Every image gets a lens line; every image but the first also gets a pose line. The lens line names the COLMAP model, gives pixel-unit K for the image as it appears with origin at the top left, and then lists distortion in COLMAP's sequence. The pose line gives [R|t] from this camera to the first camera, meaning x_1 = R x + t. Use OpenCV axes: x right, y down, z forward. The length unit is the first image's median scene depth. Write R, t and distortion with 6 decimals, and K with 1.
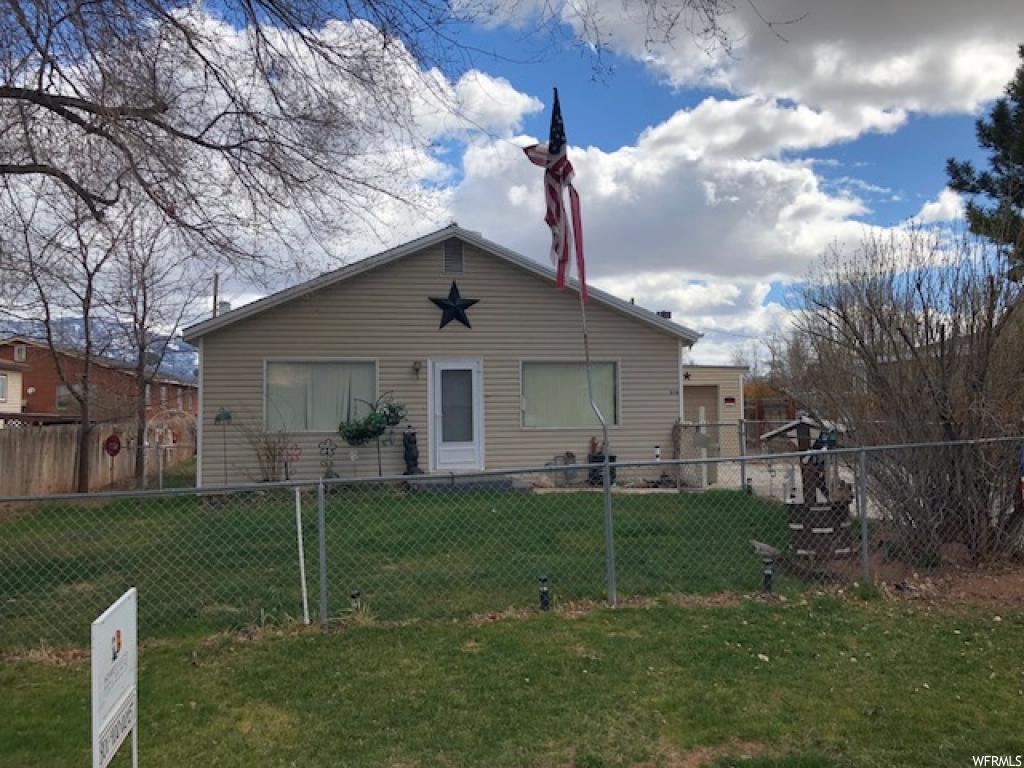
lens RADIAL K [[841.5, 0, 519.6], [0, 841.5, 387.1], [0, 0, 1]] dist [0.059751, -0.062097]
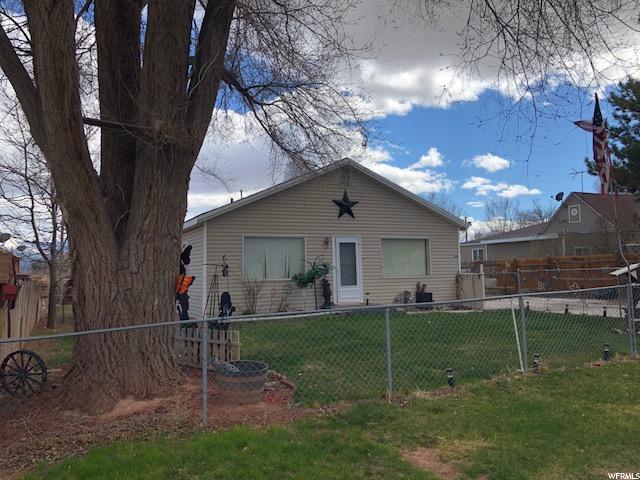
lens RADIAL K [[526.0, 0, 316.1], [0, 526.0, 239.6], [0, 0, 1]] dist [0.059751, -0.062097]
pose [[0.969245, 0.008143, 0.245964, -0.393410], [0.001633, 0.999218, -0.039514, 0.014607], [-0.246093, 0.038700, 0.968473, -0.006446]]
